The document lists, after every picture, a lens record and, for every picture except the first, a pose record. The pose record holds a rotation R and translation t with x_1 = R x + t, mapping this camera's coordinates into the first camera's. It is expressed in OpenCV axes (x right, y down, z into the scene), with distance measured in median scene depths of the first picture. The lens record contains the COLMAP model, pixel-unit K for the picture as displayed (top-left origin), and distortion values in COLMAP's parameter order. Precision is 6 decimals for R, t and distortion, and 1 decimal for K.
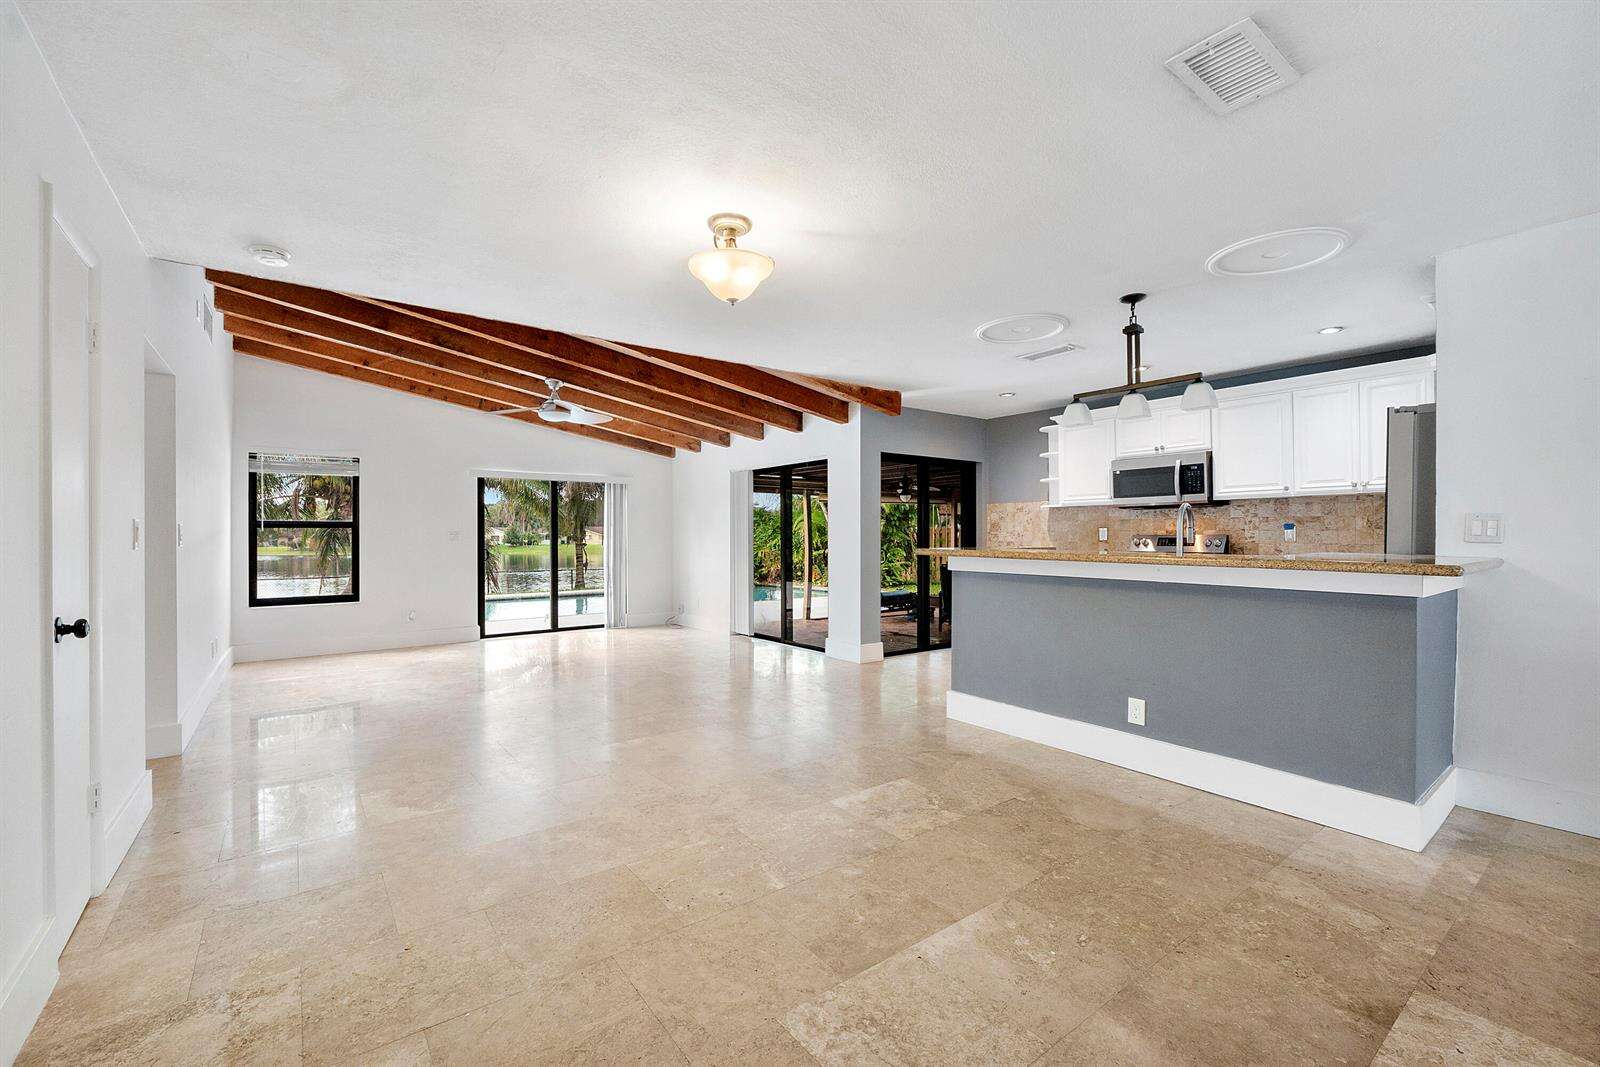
lens RADIAL K [[679.6, 0, 807.1], [0, 679.6, 529.8], [0, 0, 1]] dist [0.003208, 0.000294]
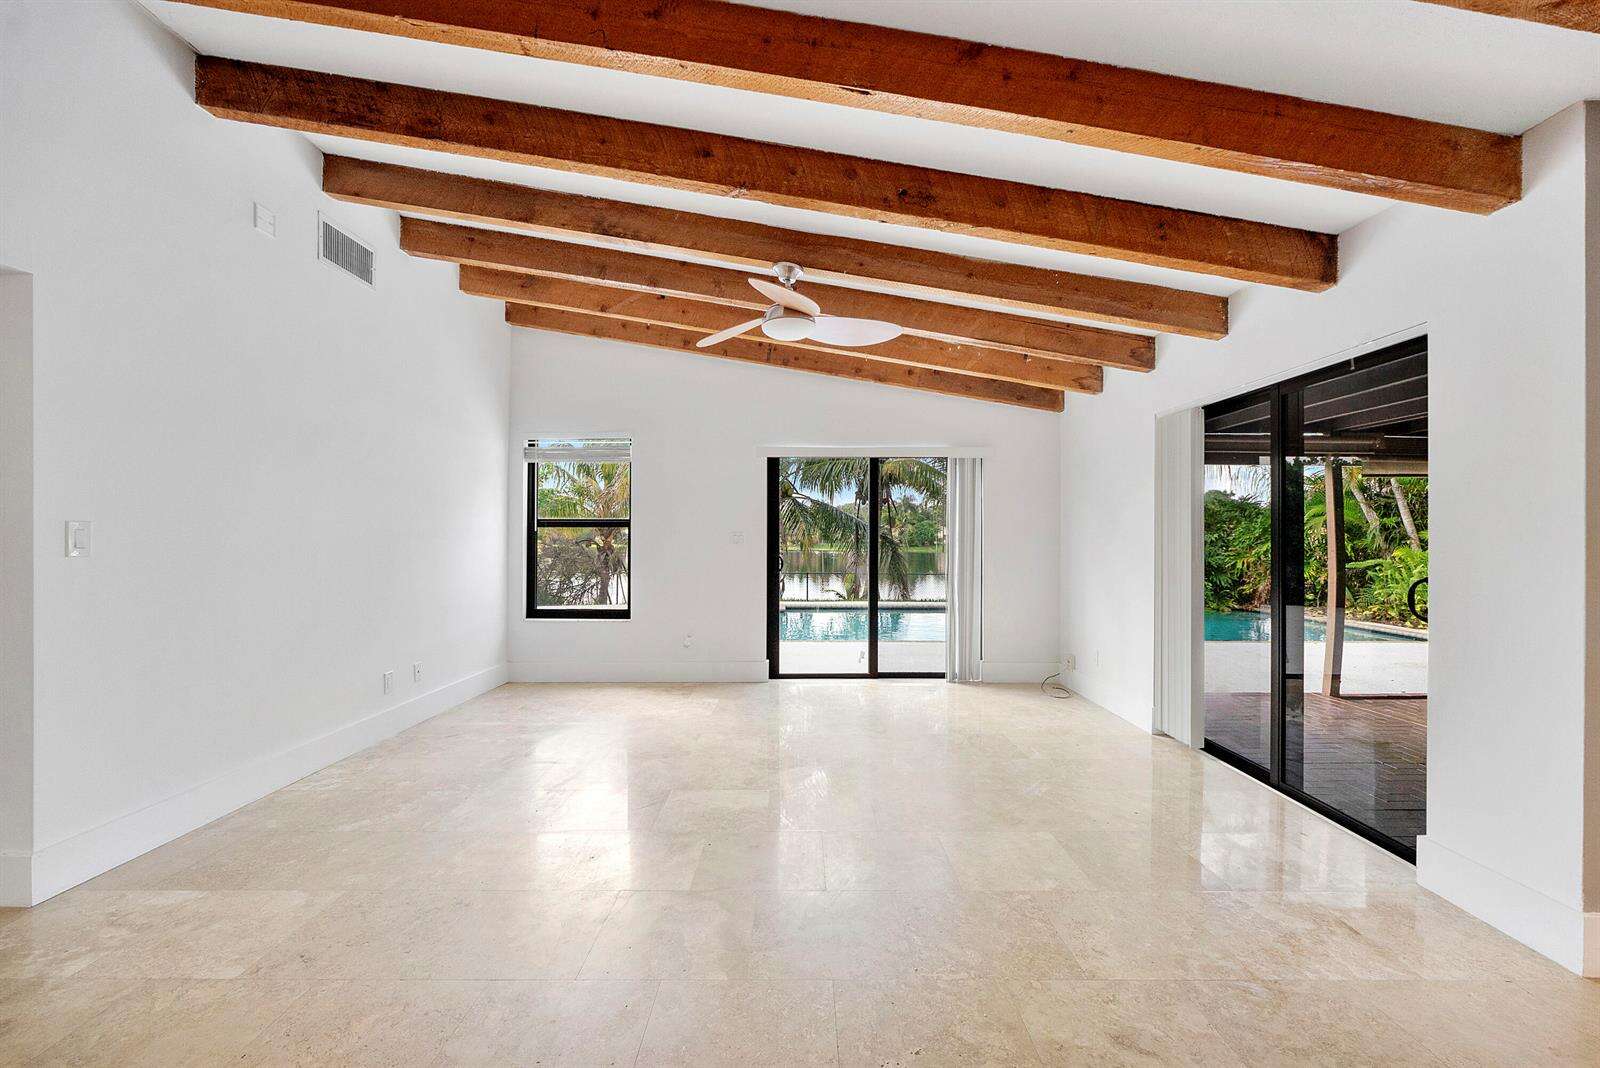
lens RADIAL K [[679.6, 0, 807.1], [0, 679.6, 530.3], [0, 0, 1]] dist [0.003208, 0.000294]
pose [[0.795344, 0.015152, -0.605970, -0.010959], [0.000697, 0.999664, 0.025911, -0.016666], [0.606159, -0.021031, 0.795066, 0.424426]]
